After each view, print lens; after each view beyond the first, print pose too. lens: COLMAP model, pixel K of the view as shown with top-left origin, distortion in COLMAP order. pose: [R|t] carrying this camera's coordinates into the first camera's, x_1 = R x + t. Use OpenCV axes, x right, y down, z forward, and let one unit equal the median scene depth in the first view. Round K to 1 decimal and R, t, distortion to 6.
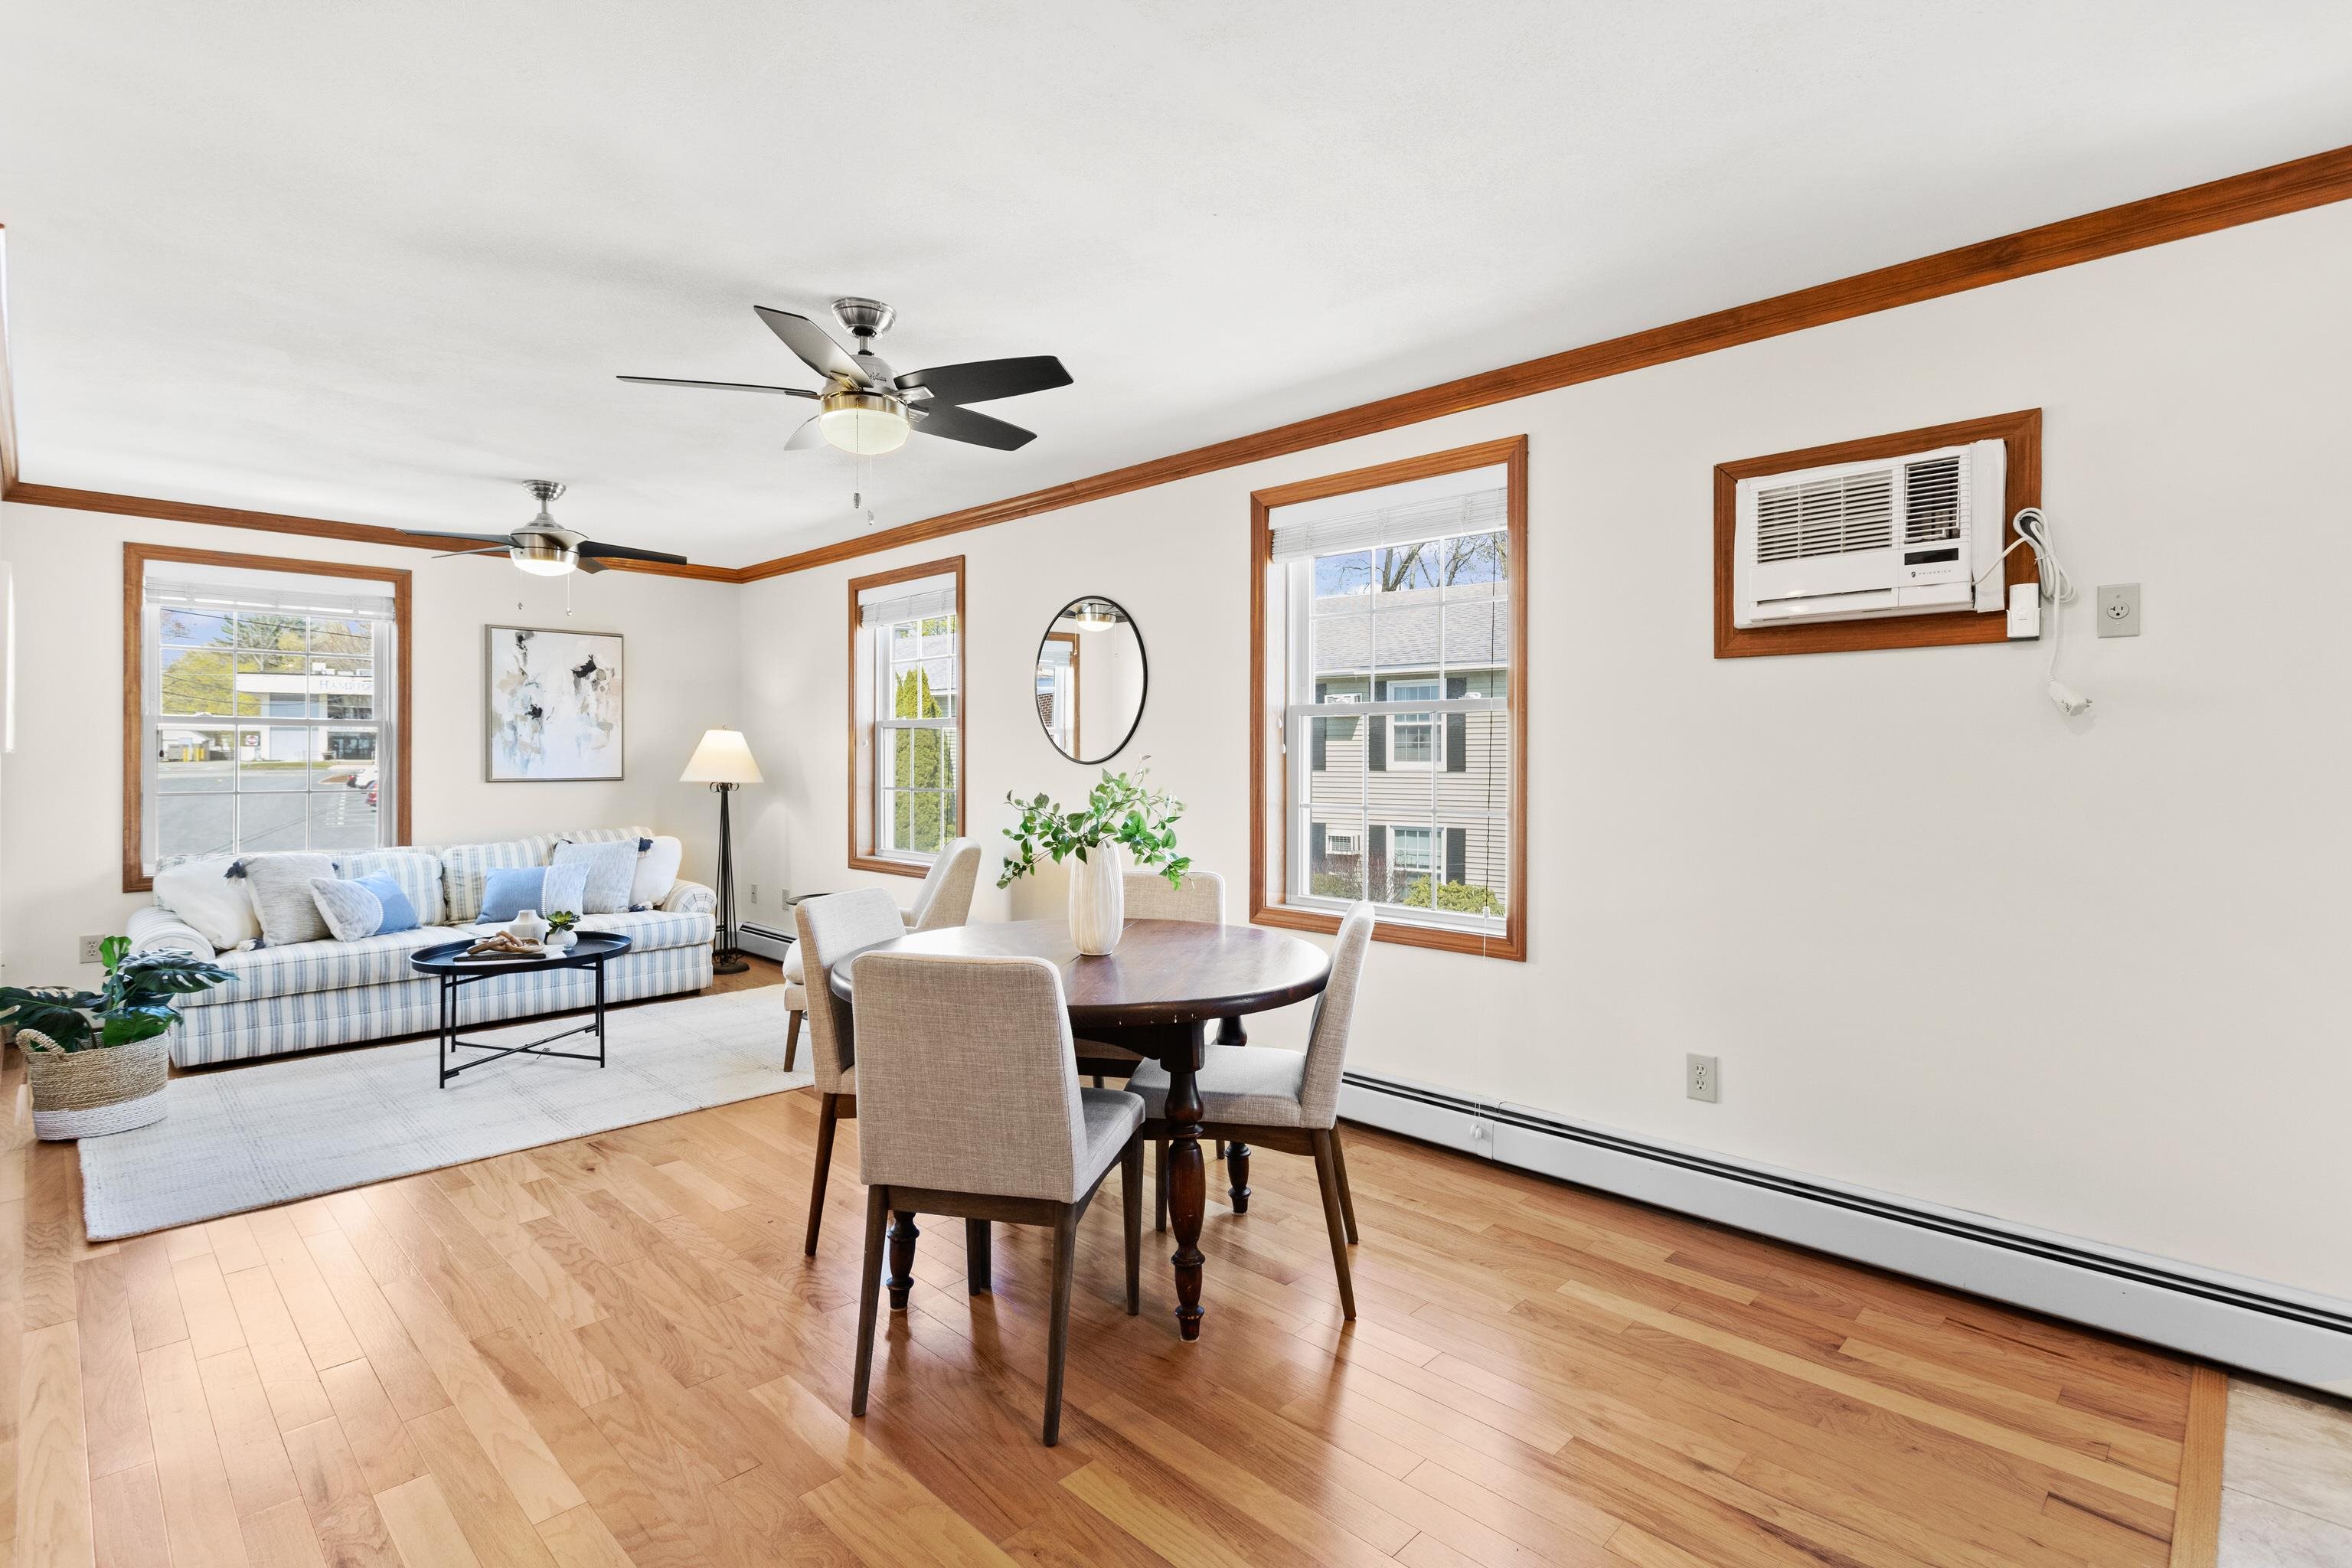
lens RADIAL K [[1119.8, 0, 1190.9], [0, 1119.8, 756.1], [0, 0, 1]] dist [0.001121, 0.001223]
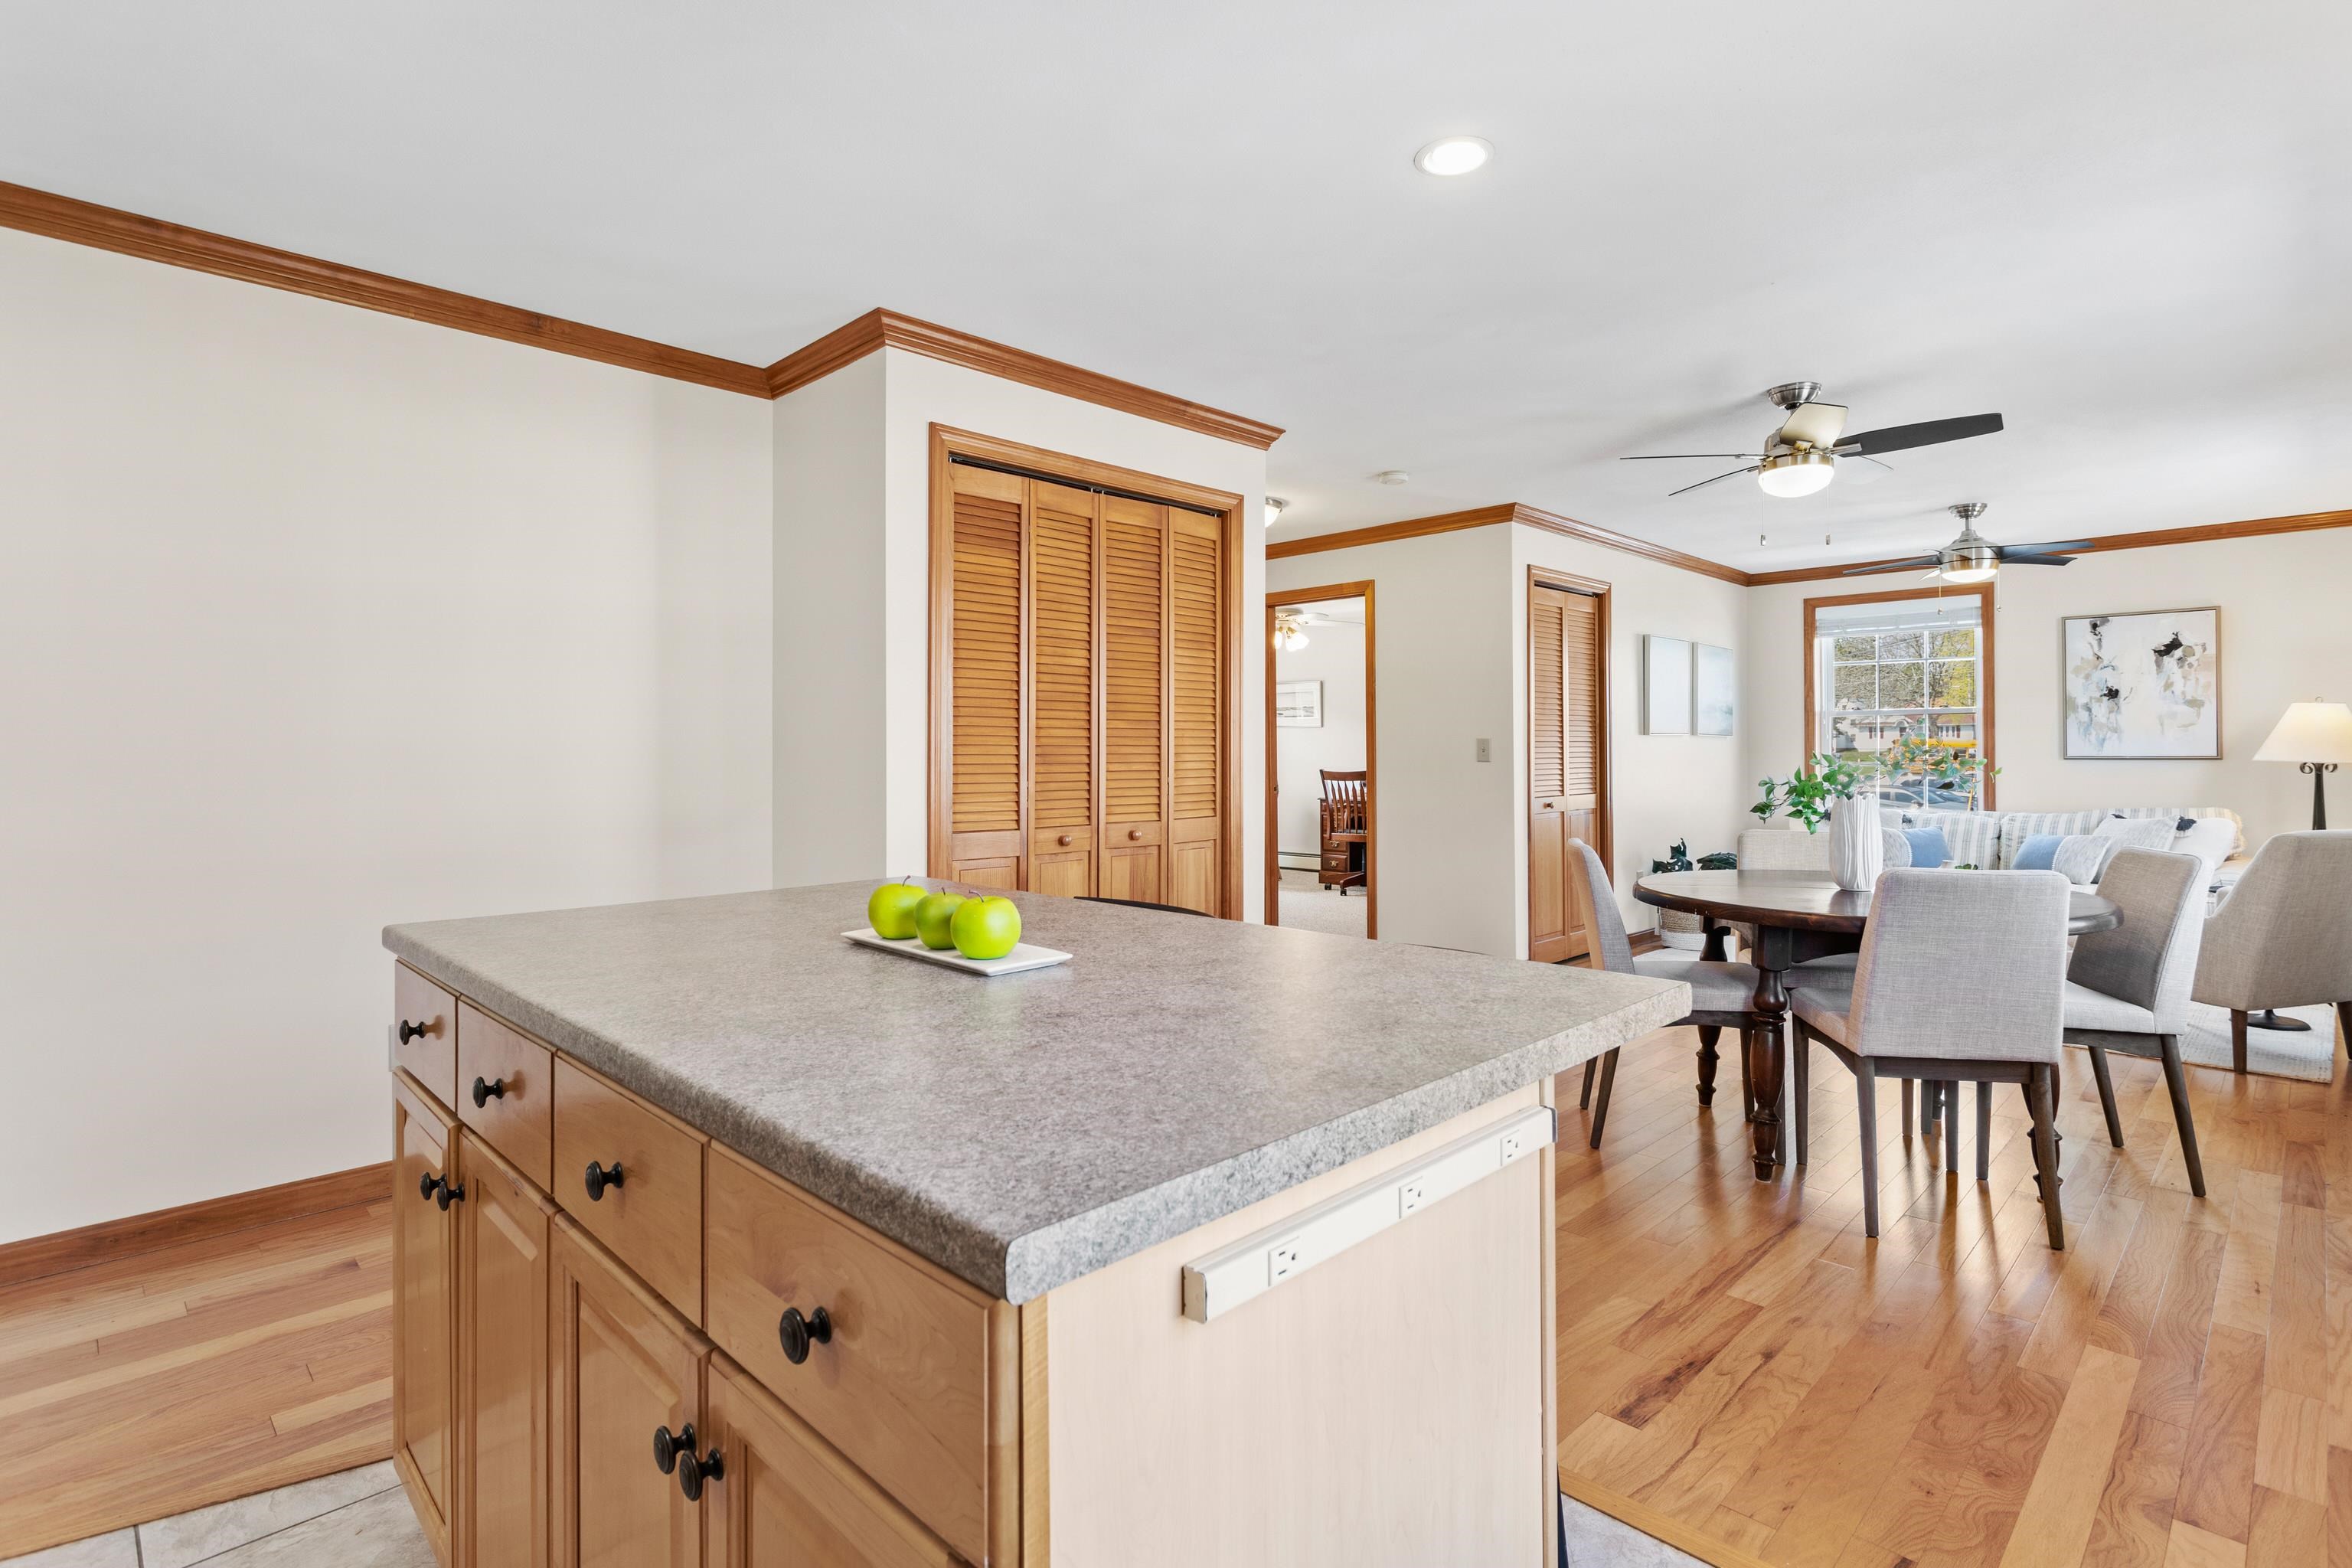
lens RADIAL K [[1119.8, 0, 1183.6], [0, 1119.8, 750.4], [0, 0, 1]] dist [0.001121, 0.001223]
pose [[-0.016826, -0.001071, -0.999858, 0.731008], [0.003157, 0.999994, -0.001124, 0.019502], [0.999853, -0.003175, -0.016823, 0.210417]]
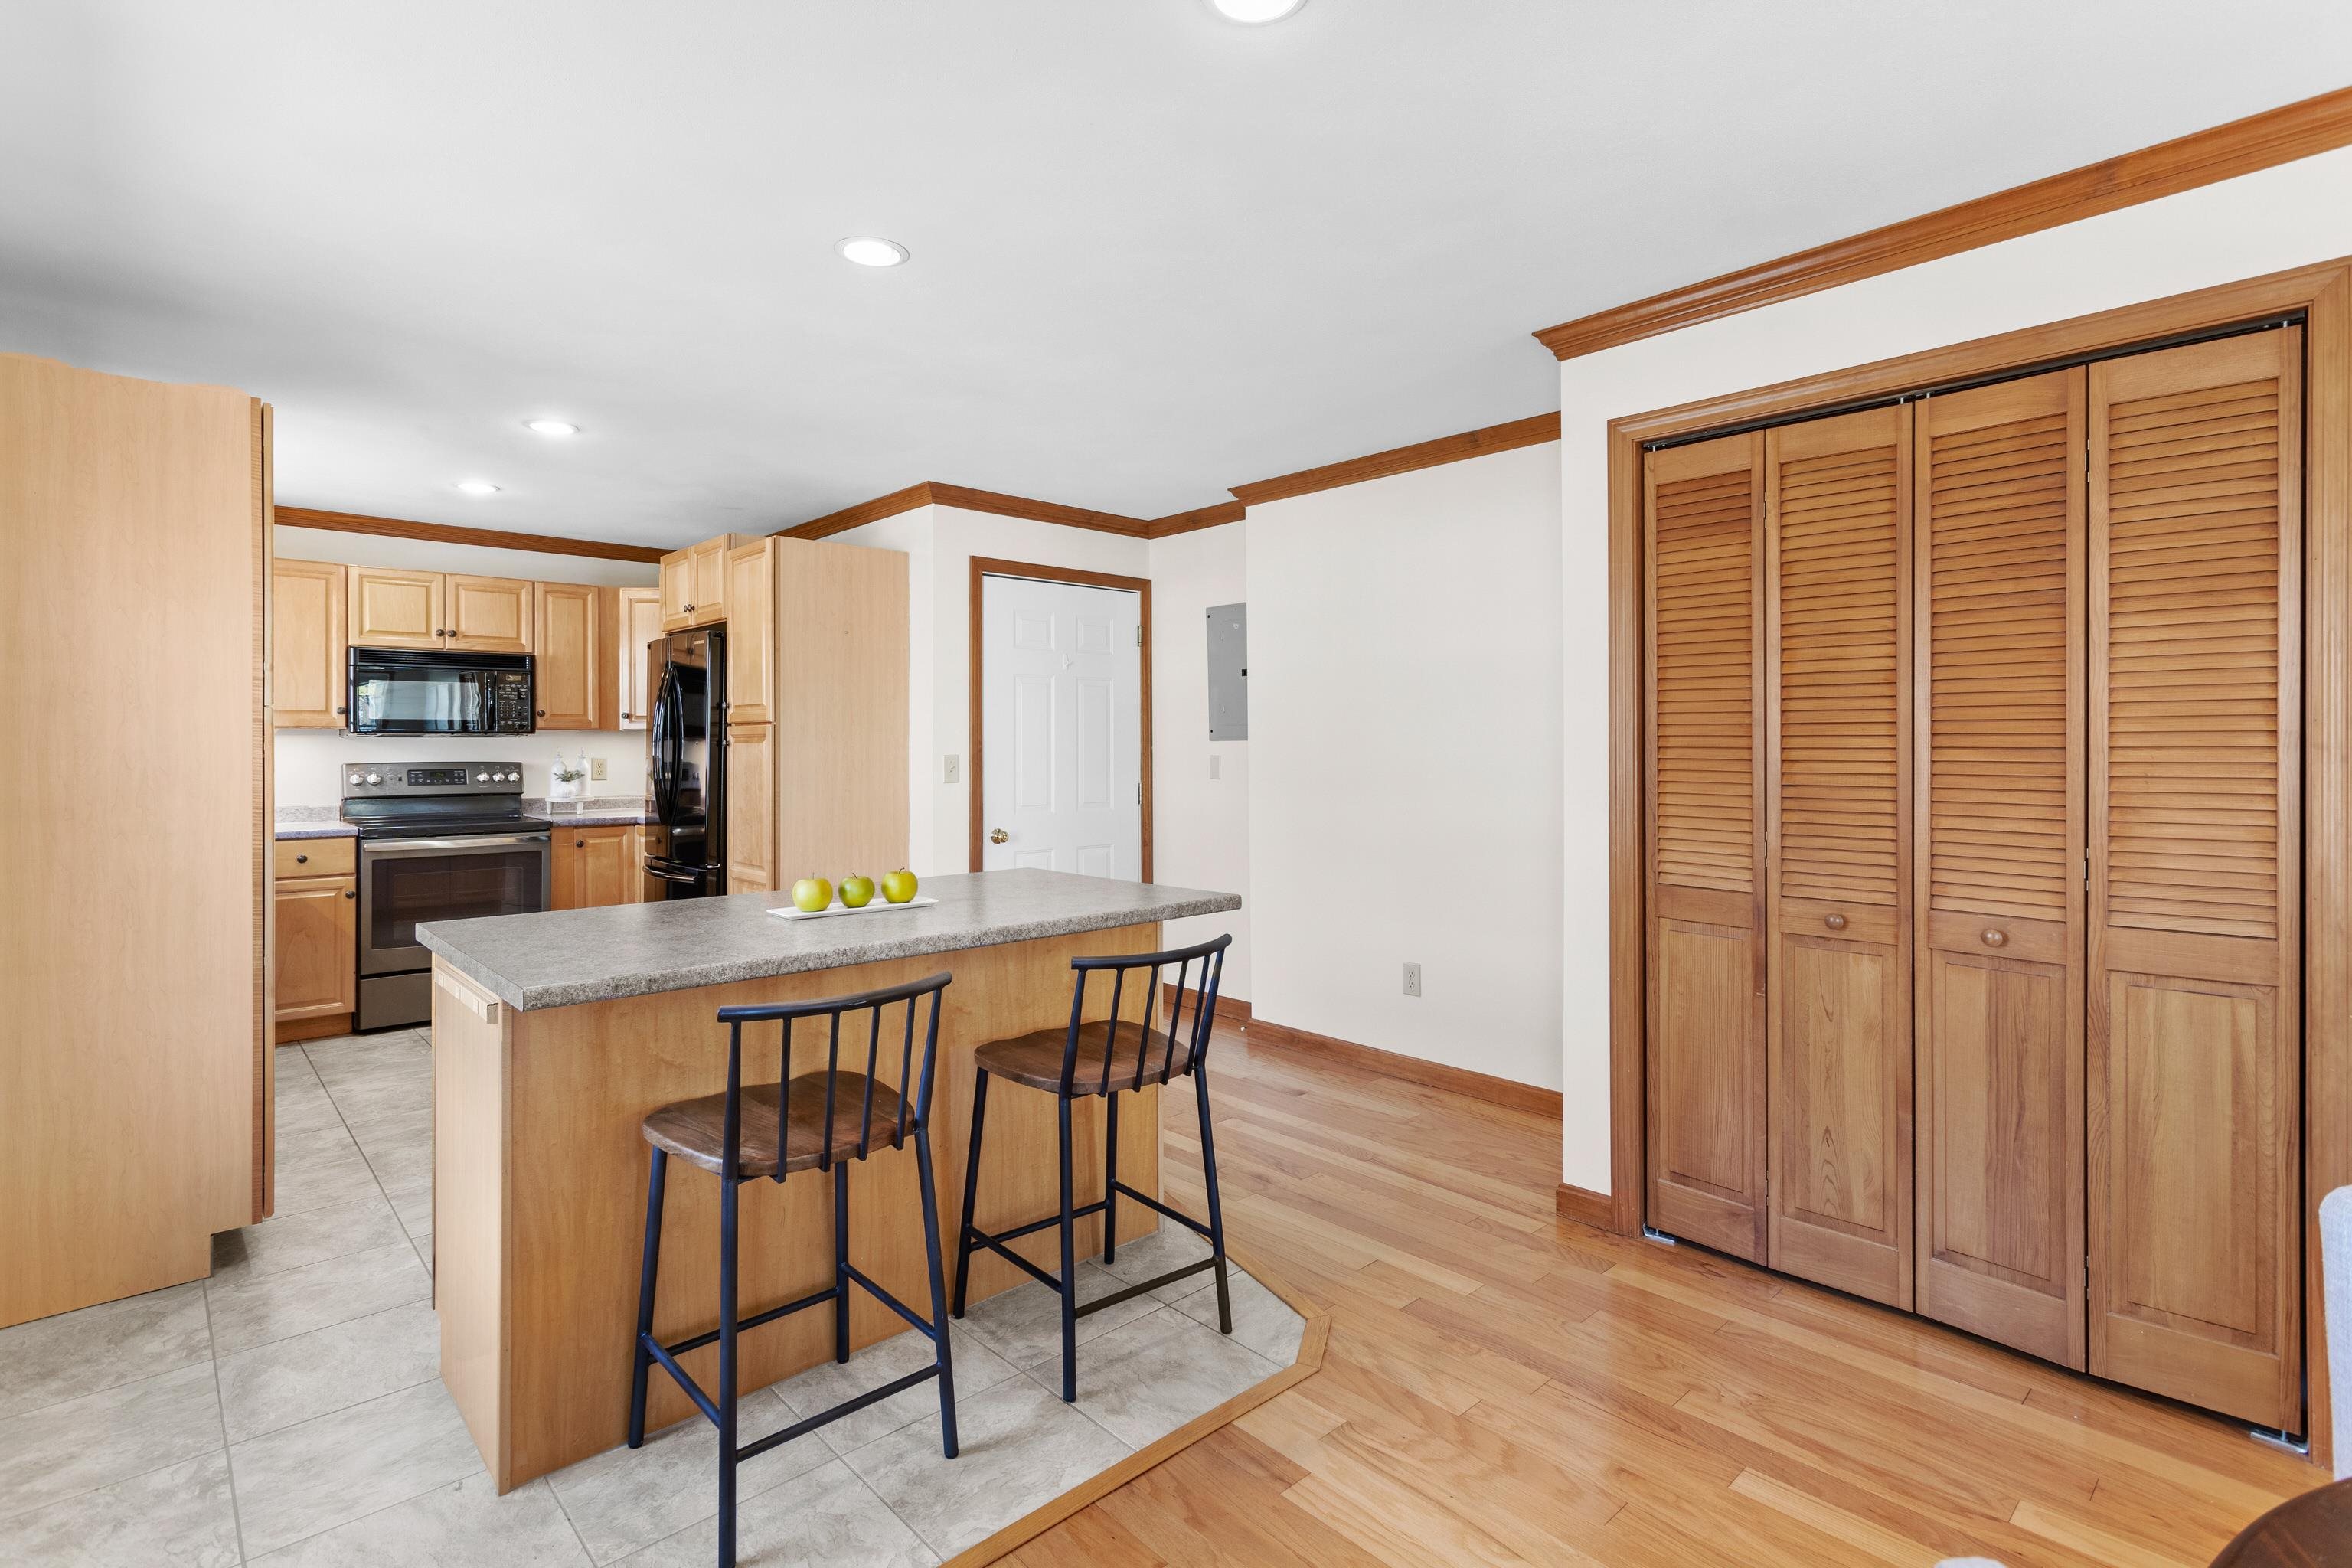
lens RADIAL K [[1119.8, 0, 1191.6], [0, 1119.8, 746.2], [0, 0, 1]] dist [0.001121, 0.001223]
pose [[-0.999115, 0.000608, 0.042063, 0.179574], [0.000647, 0.999999, 0.000895, -0.008980], [-0.042062, 0.000922, -0.999115, 0.733613]]
